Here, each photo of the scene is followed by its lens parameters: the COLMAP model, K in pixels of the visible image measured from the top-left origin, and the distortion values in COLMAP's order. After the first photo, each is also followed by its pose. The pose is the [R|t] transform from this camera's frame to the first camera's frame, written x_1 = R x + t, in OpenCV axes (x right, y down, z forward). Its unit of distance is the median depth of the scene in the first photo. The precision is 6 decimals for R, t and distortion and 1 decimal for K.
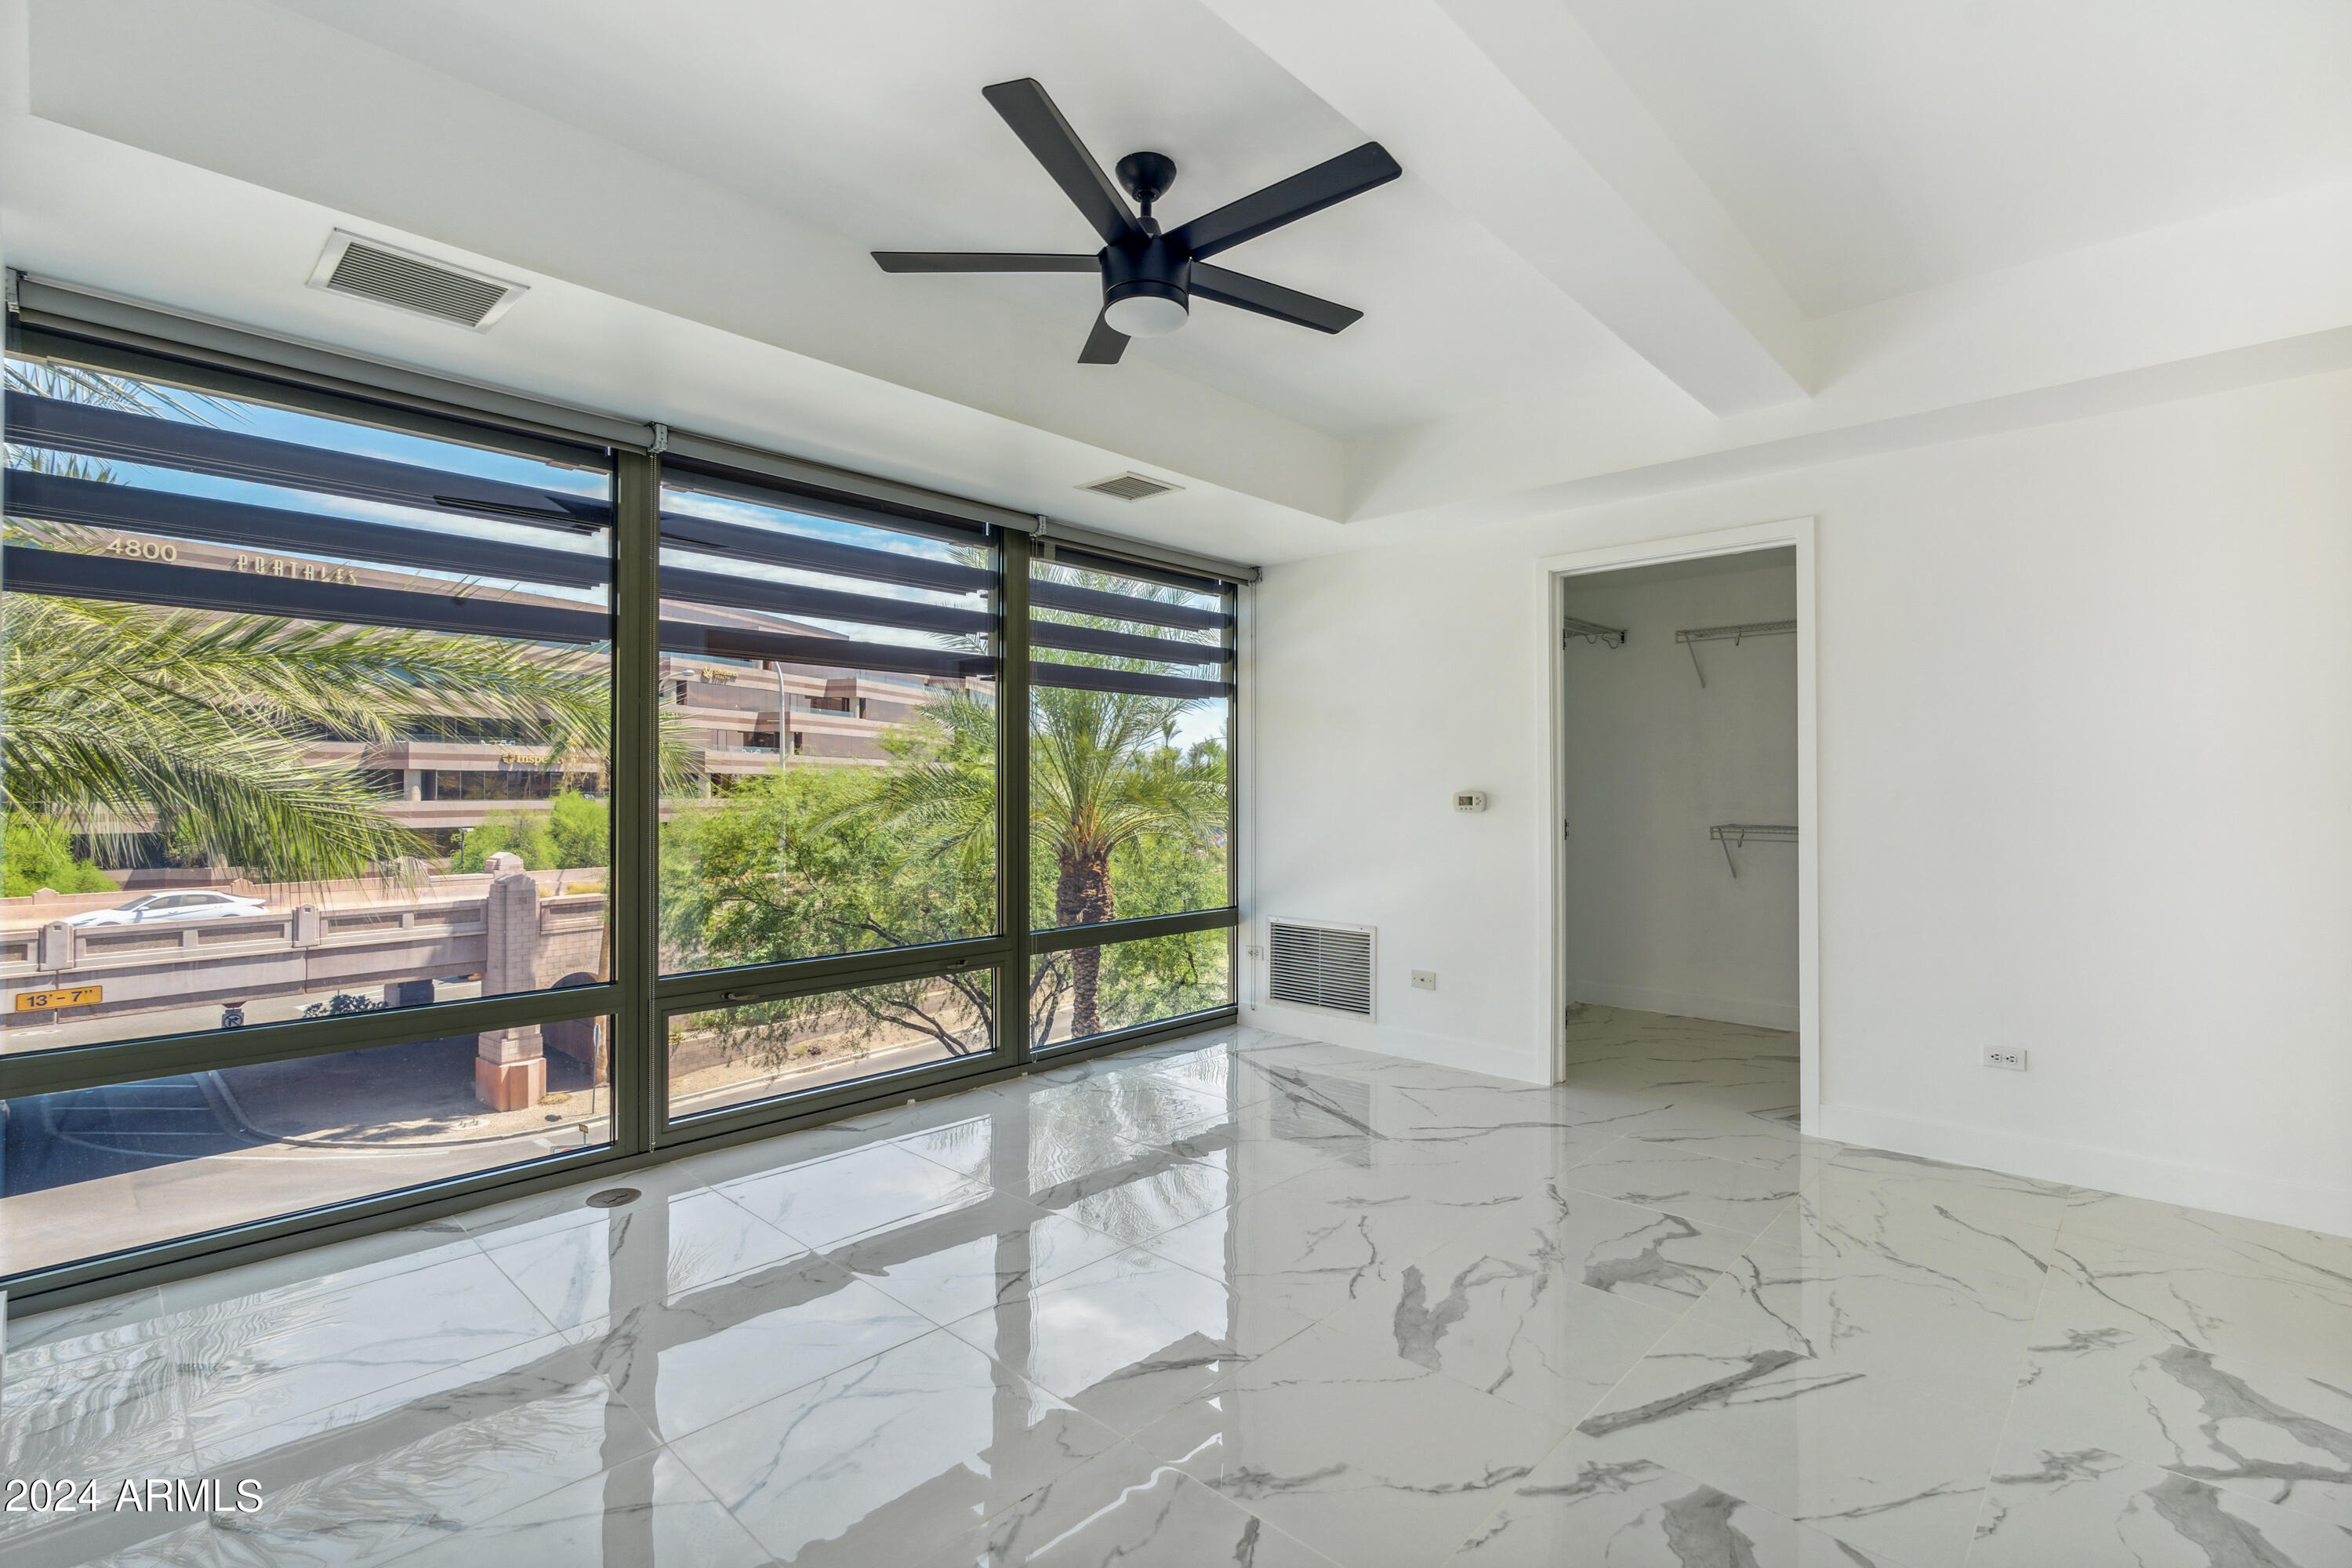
lens RADIAL K [[1077.8, 0, 1176.9], [0, 1077.8, 784.1], [0, 0, 1]] dist [-0.014231, 0.001243]
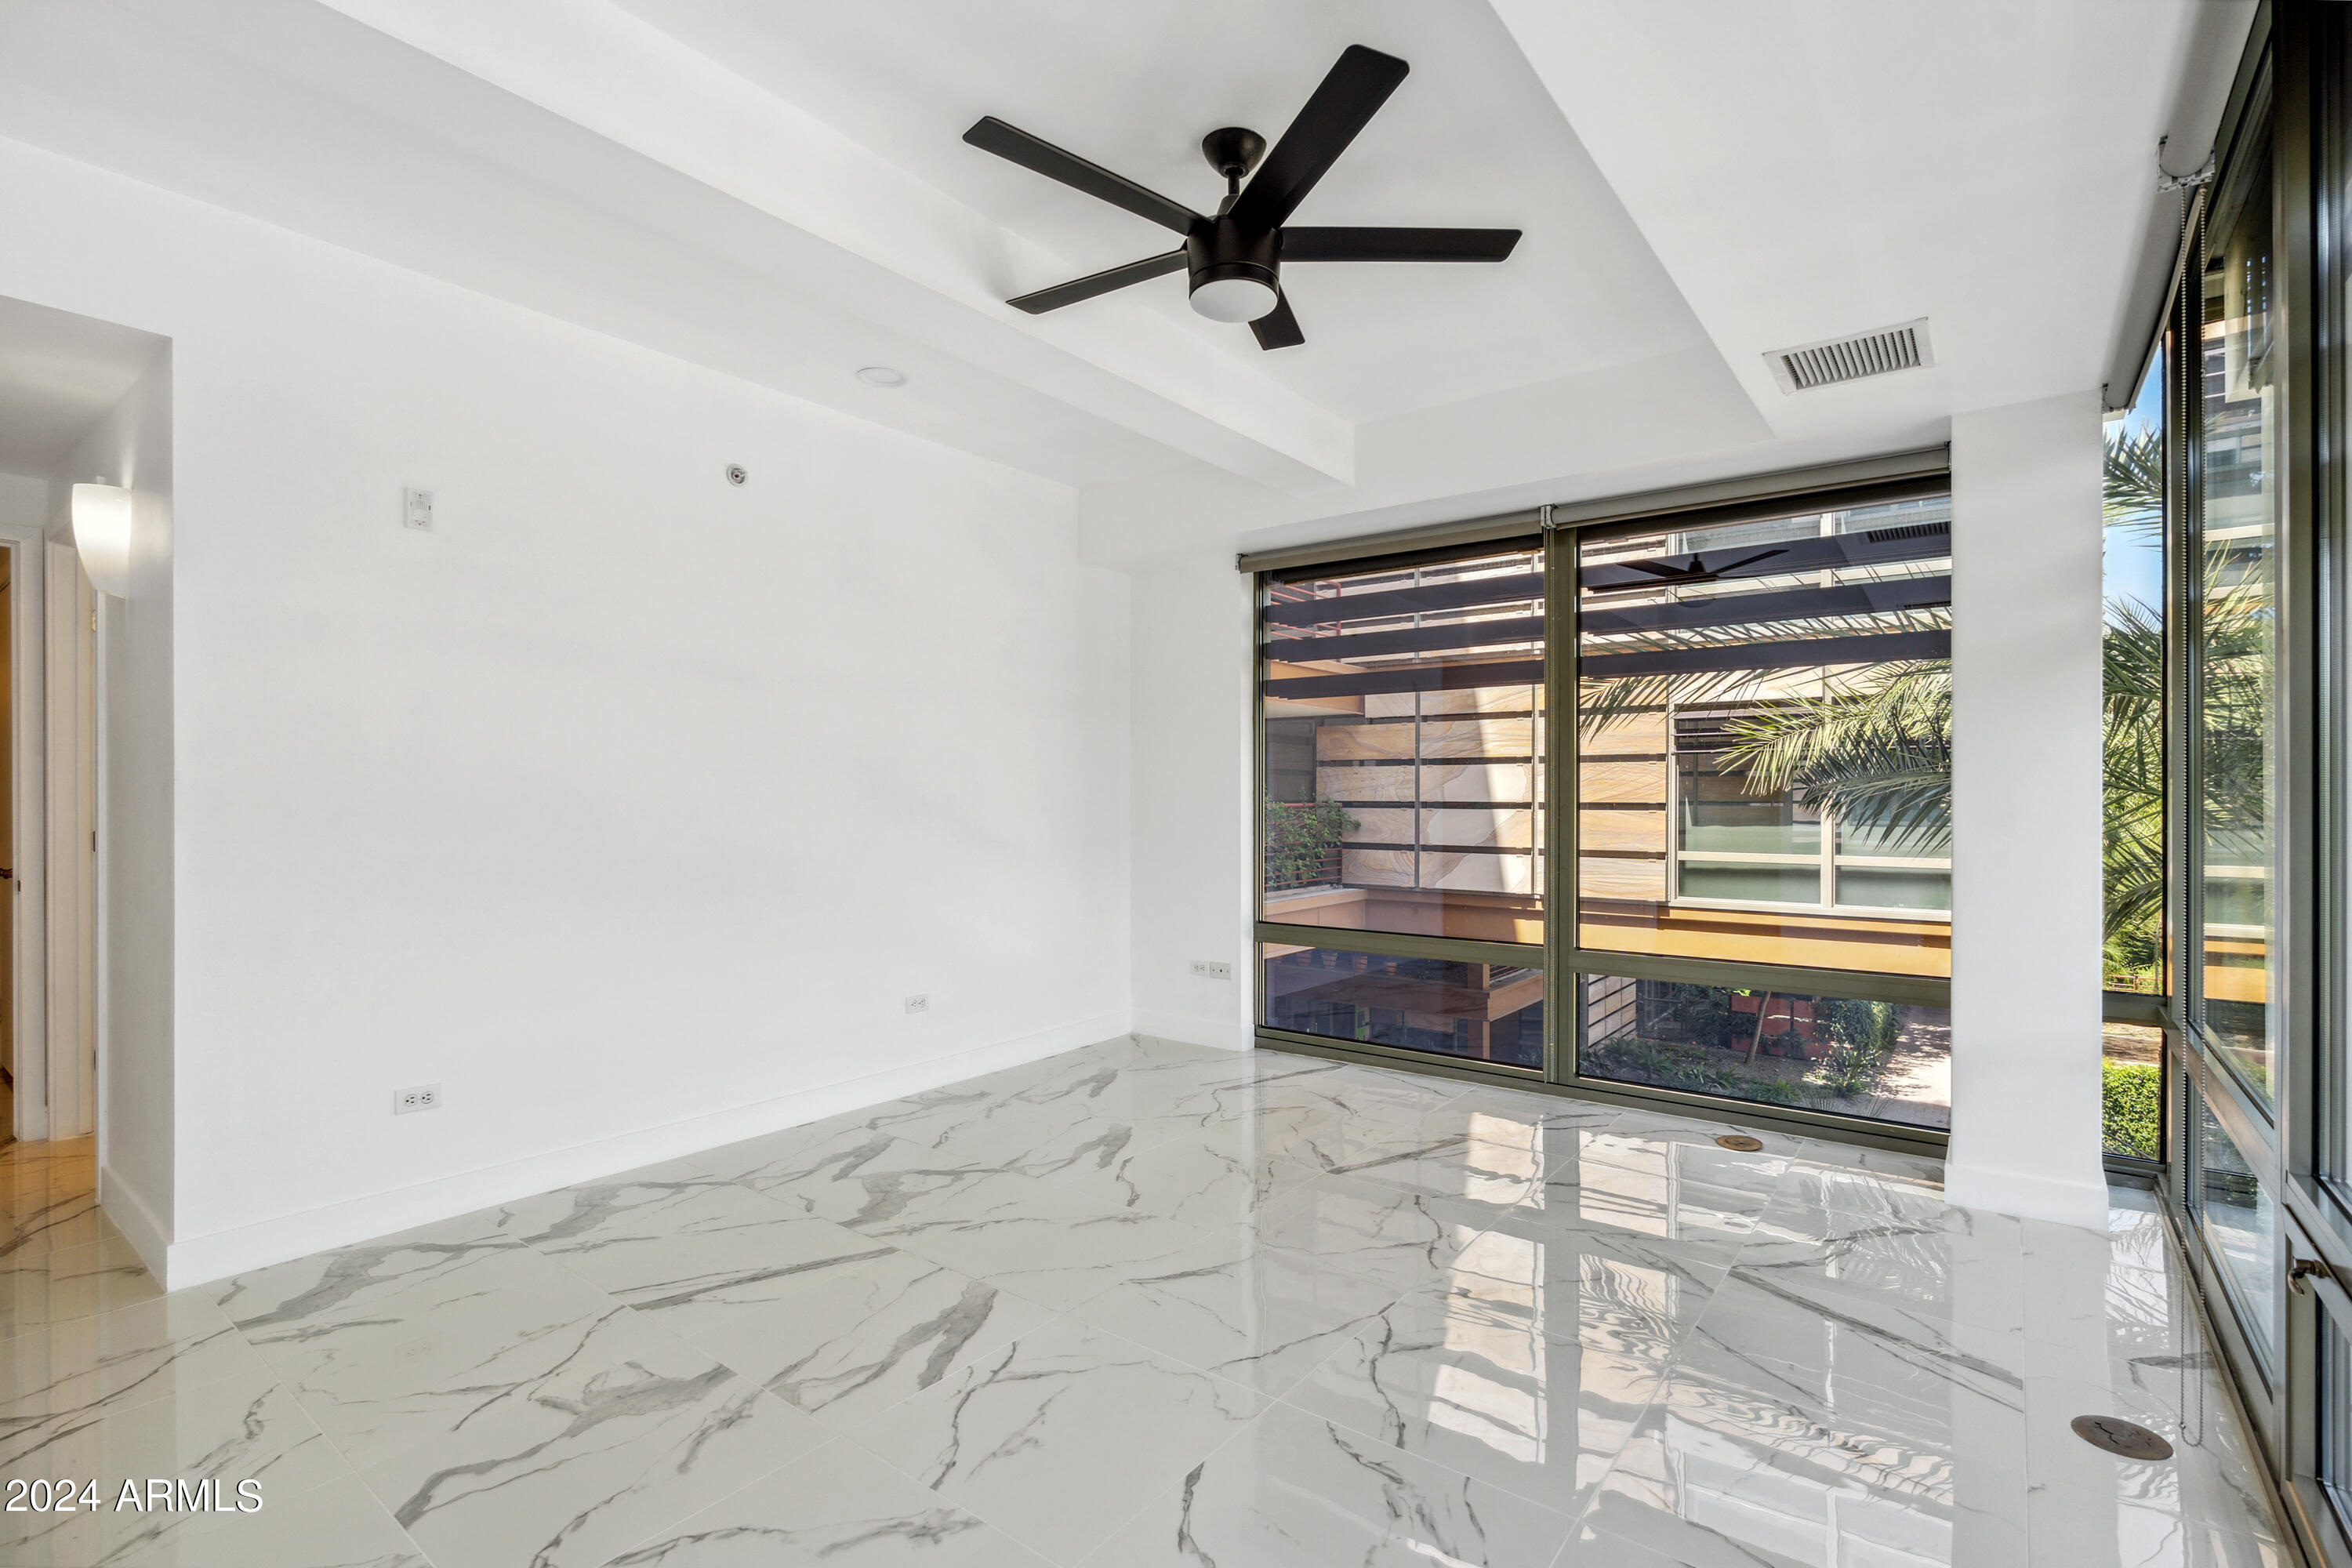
lens RADIAL K [[1077.8, 0, 1191.0], [0, 1077.8, 780.3], [0, 0, 1]] dist [-0.014231, 0.001243]
pose [[-0.994301, 0.002025, -0.106591, 0.073663], [0.004732, 0.999673, -0.025143, 0.010514], [0.106505, -0.025504, -0.993985, 1.292013]]
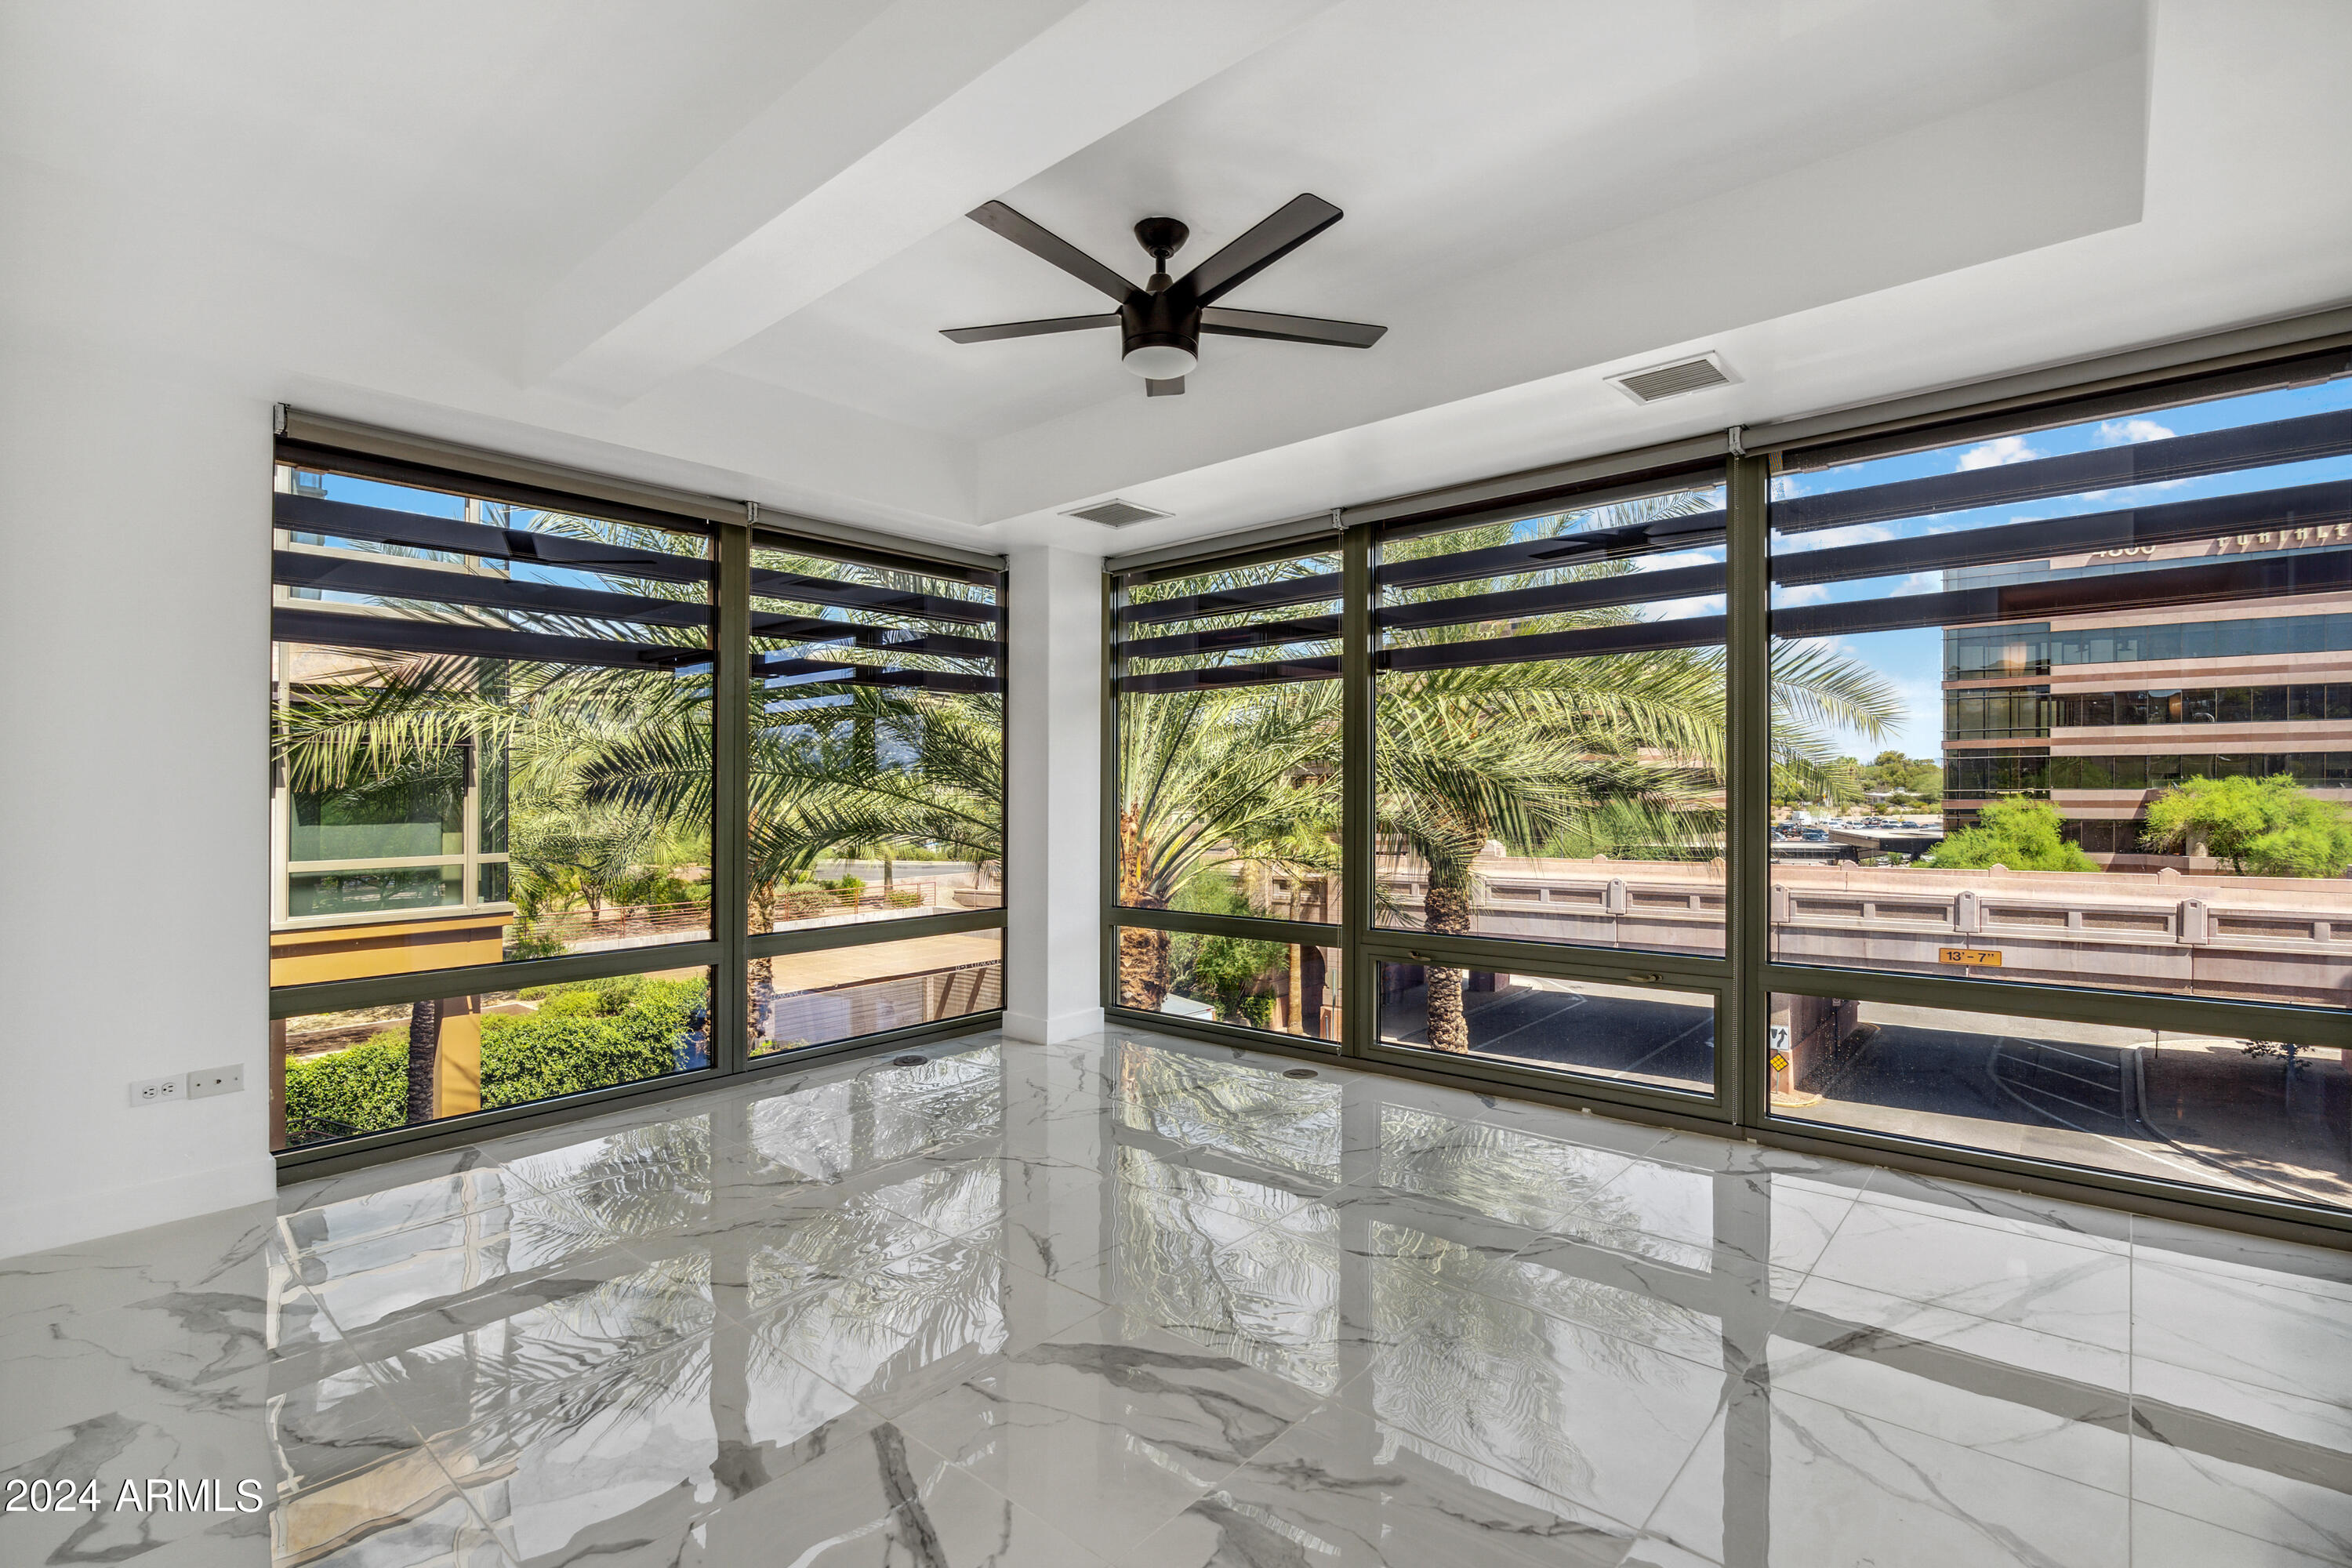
lens RADIAL K [[1077.8, 0, 1198.6], [0, 1077.8, 799.1], [0, 0, 1]] dist [-0.014231, 0.001243]
pose [[0.053461, 0.010049, -0.998519, 0.731058], [0.015124, 0.999827, 0.010872, 0.003185], [0.998455, -0.015683, 0.053300, 0.654201]]
